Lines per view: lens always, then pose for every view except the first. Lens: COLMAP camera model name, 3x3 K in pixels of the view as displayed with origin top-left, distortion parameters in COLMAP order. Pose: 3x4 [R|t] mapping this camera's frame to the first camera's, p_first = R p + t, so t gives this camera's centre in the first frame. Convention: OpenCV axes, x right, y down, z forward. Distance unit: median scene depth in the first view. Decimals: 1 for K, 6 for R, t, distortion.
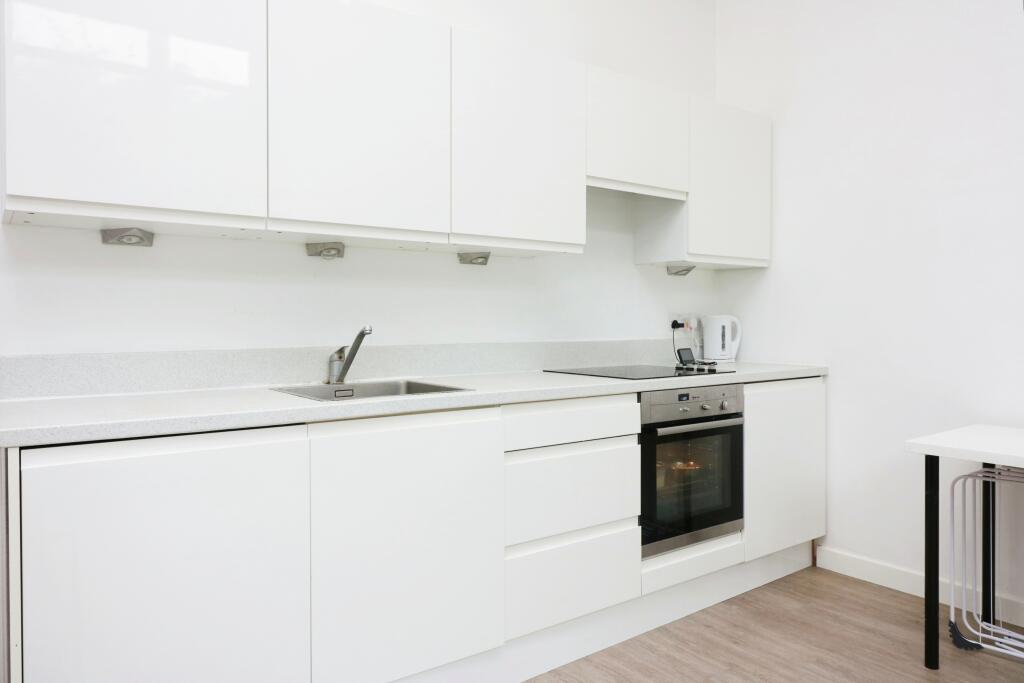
lens RADIAL K [[714.8, 0, 511.1], [0, 714.8, 336.4], [0, 0, 1]] dist [-0.000062, -0.000460]
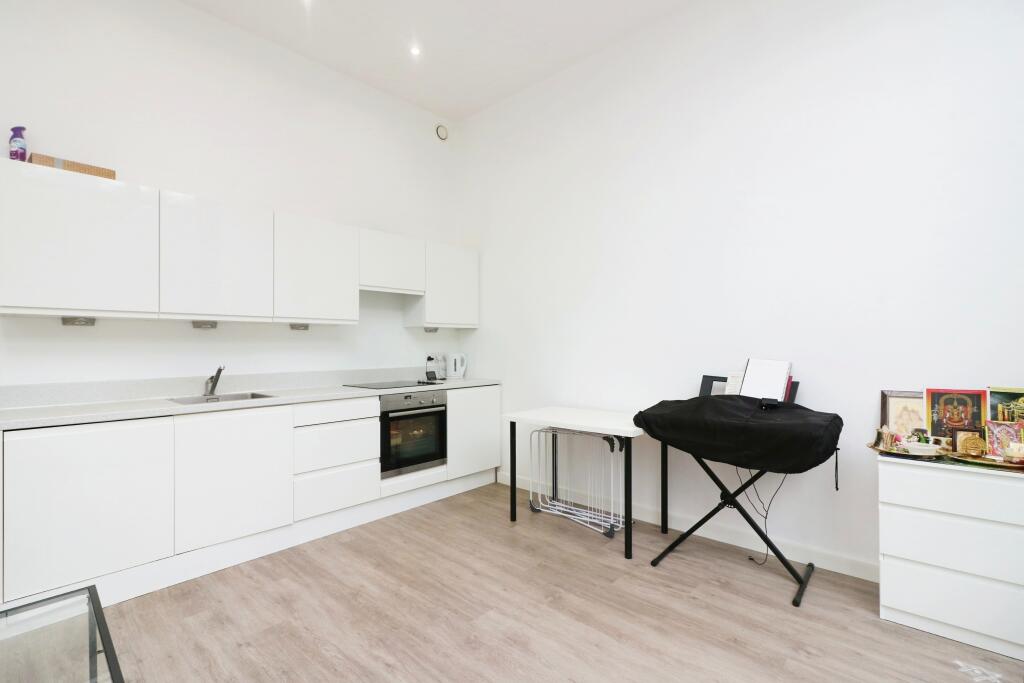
lens RADIAL K [[469.0, 0, 513.4], [0, 469.0, 345.6], [0, 0, 1]] dist [-0.002225, -0.000622]
pose [[0.983499, -0.008087, 0.180733, 0.302646], [0.013093, 0.999562, -0.026522, -0.020480], [-0.180439, 0.028451, 0.983175, -0.348187]]
